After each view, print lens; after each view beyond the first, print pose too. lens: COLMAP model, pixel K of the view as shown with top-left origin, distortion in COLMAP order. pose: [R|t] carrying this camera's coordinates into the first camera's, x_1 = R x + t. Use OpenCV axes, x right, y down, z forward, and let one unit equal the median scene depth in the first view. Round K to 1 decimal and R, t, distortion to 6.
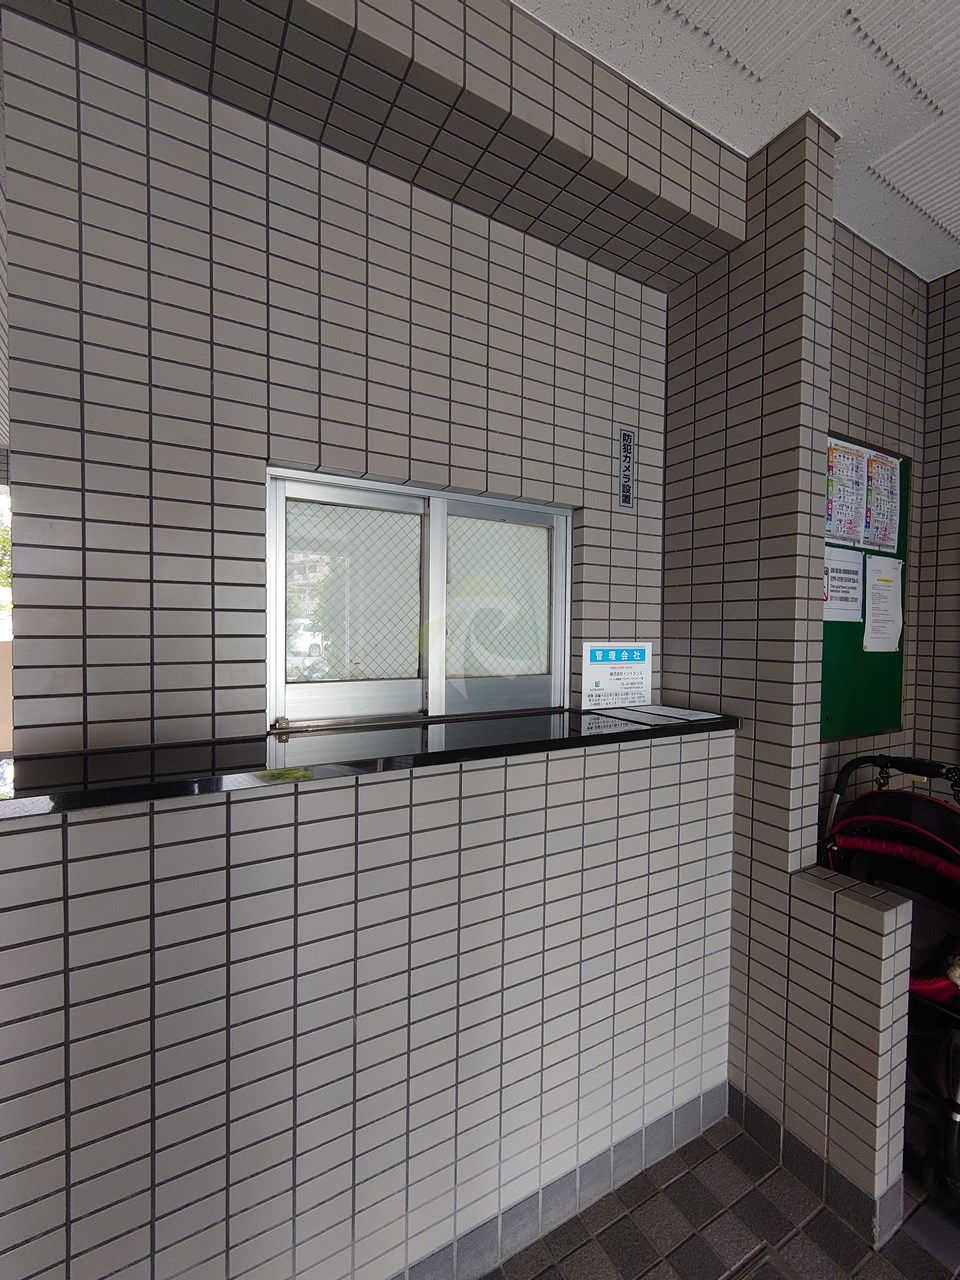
lens RADIAL K [[552.9, 0, 481.2], [0, 552.9, 637.3], [0, 0, 1]] dist [0.003137, -0.000497]
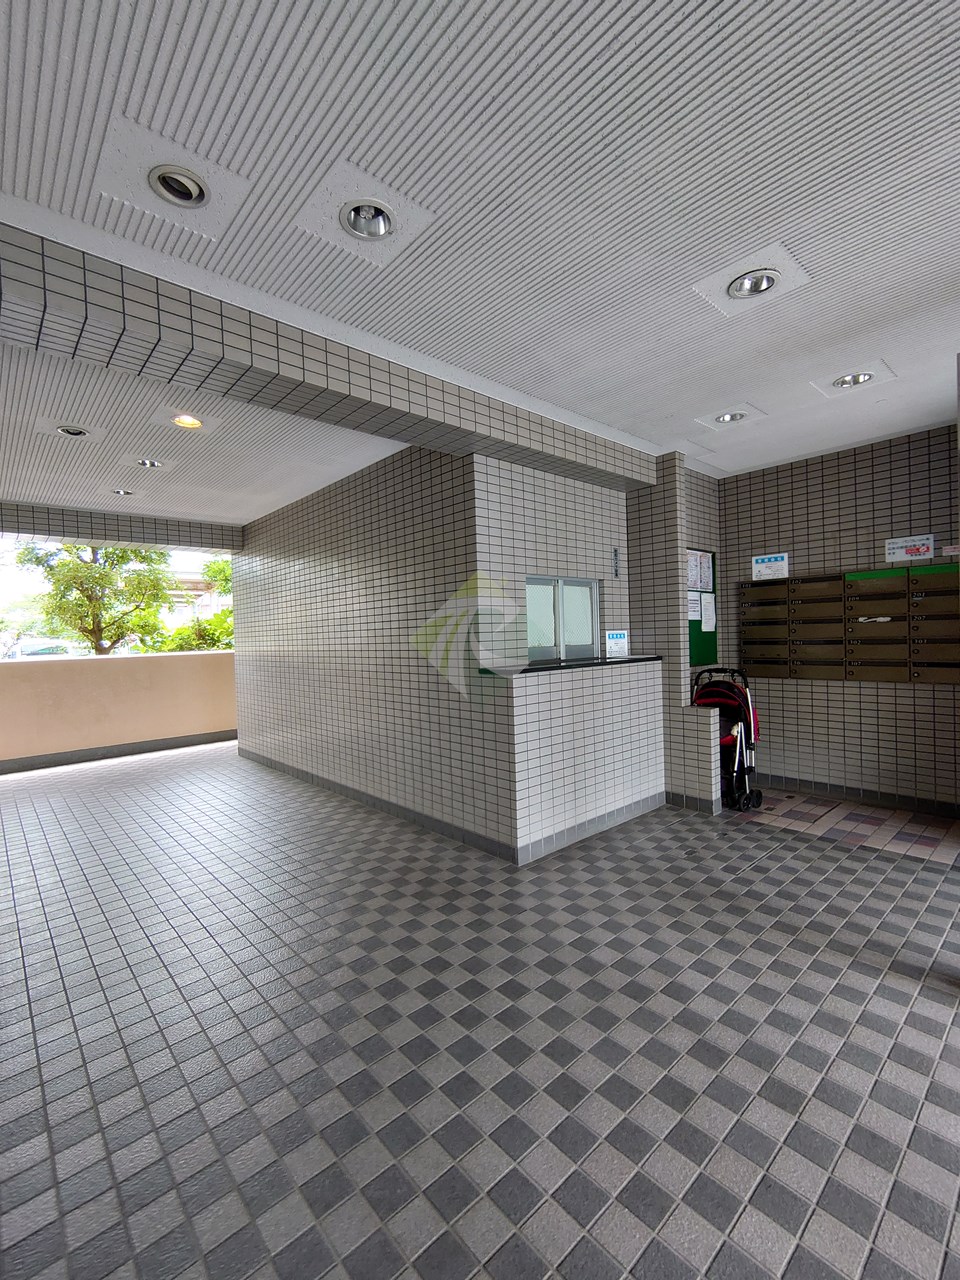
lens RADIAL K [[552.9, 0, 478.3], [0, 552.9, 641.1], [0, 0, 1]] dist [0.003137, -0.000497]
pose [[0.975873, -0.044945, 0.213662, -0.921074], [0.047280, 0.998865, -0.005829, 0.039951], [-0.213157, 0.015790, 0.976890, -1.355922]]
